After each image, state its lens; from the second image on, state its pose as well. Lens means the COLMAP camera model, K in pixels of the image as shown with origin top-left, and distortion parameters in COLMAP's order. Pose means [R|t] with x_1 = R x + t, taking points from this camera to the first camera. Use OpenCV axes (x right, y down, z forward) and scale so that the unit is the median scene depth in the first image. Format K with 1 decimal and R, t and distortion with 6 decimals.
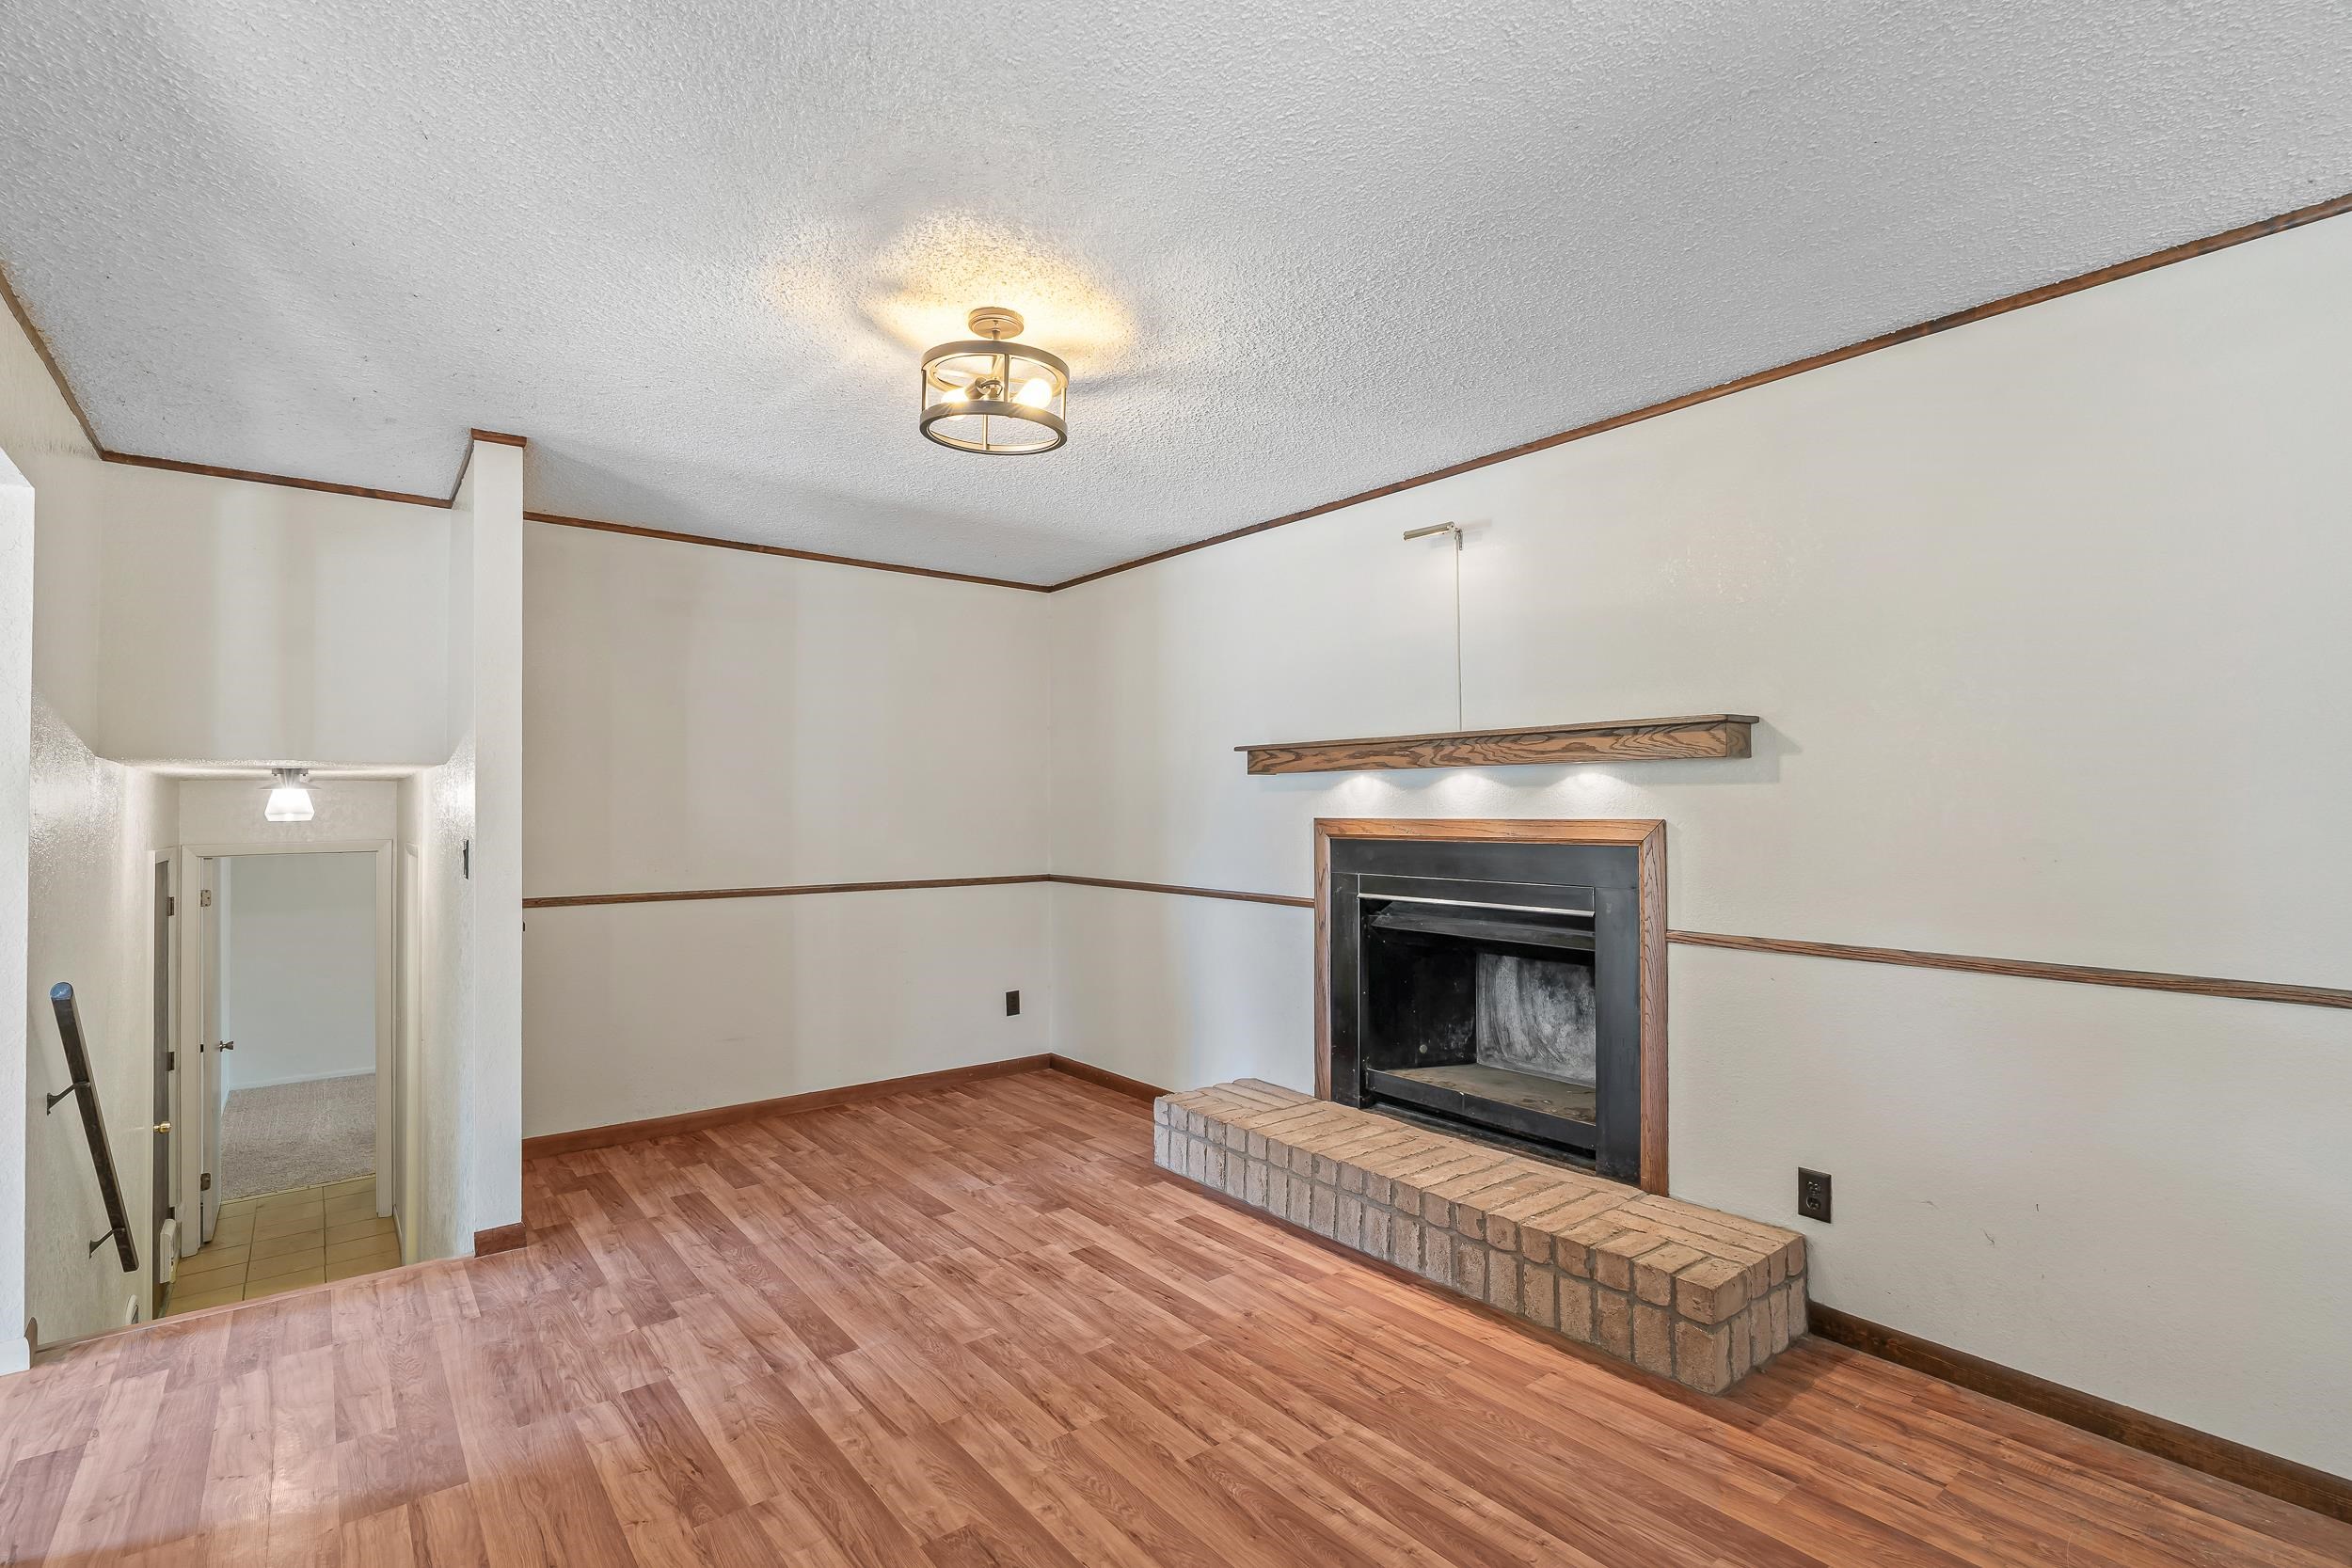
lens RADIAL K [[1070.1, 0, 1149.6], [0, 1070.1, 796.6], [0, 0, 1]] dist [-0.003333, 0.000462]
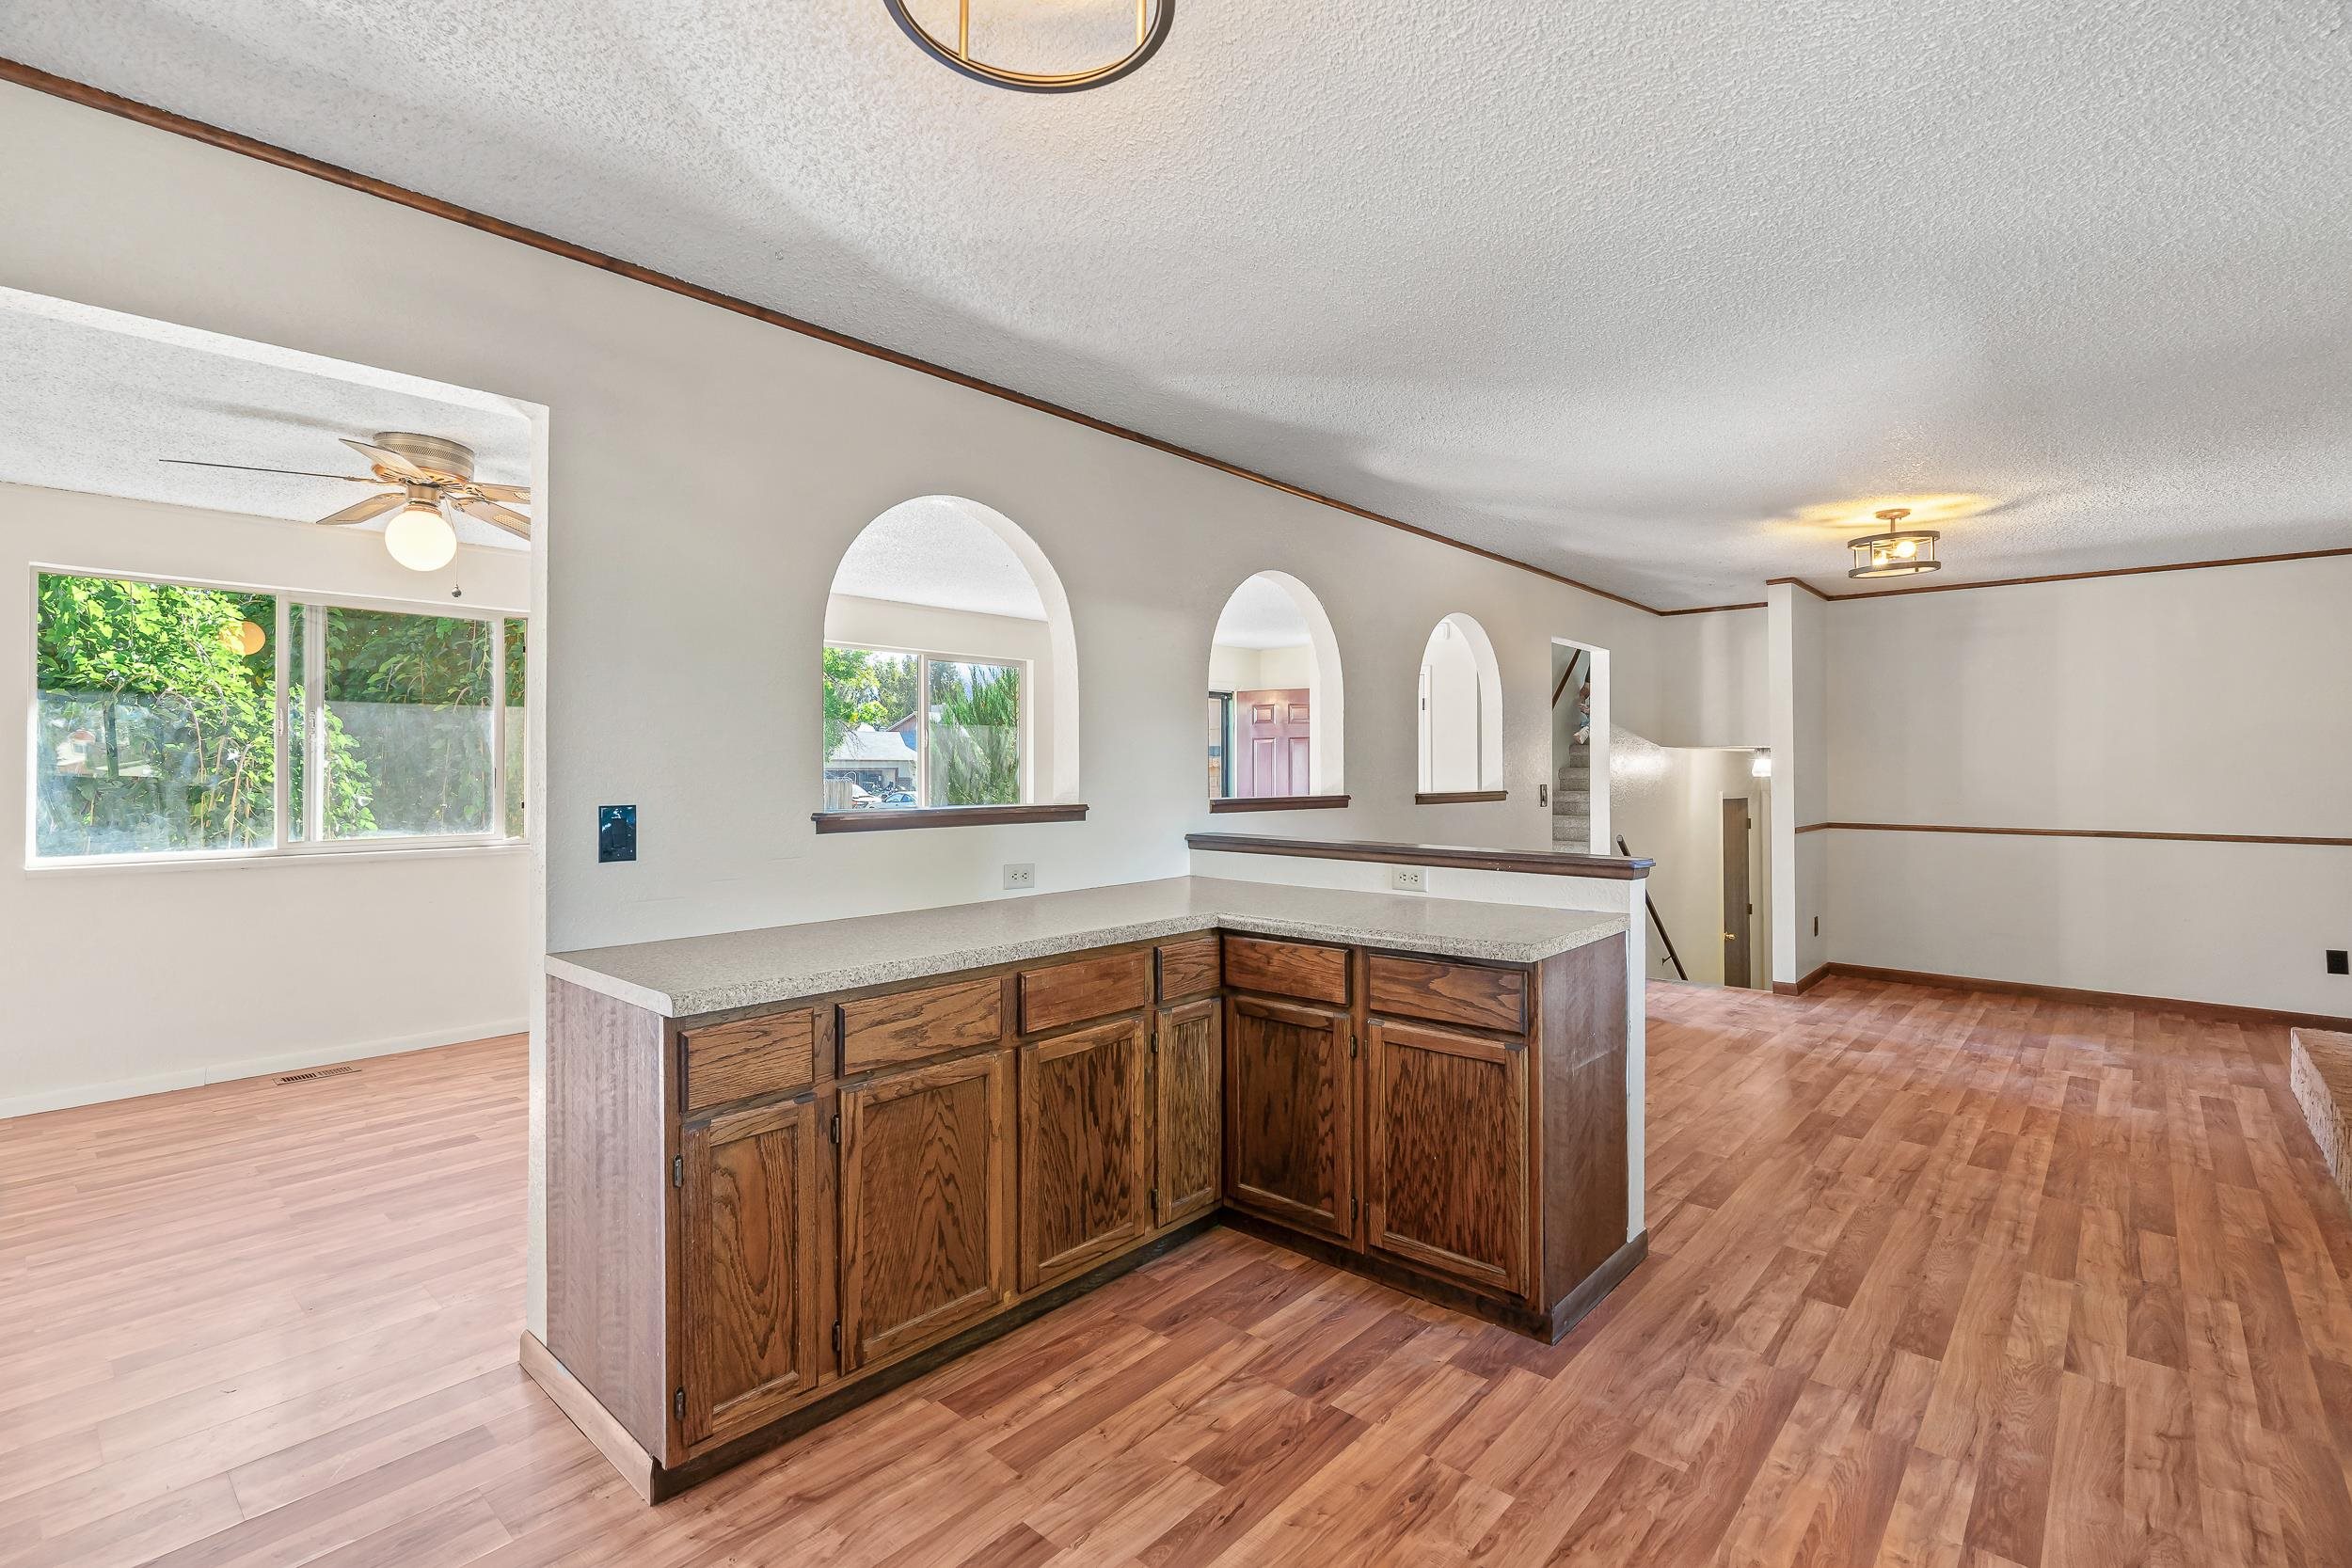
lens RADIAL K [[1070.1, 0, 1167.1], [0, 1070.1, 769.7], [0, 0, 1]] dist [-0.003333, 0.000462]
pose [[0.167711, 0.002425, -0.985833, 1.637949], [0.007598, 0.999964, 0.003753, -0.010512], [0.985807, -0.008120, 0.167687, -0.651365]]
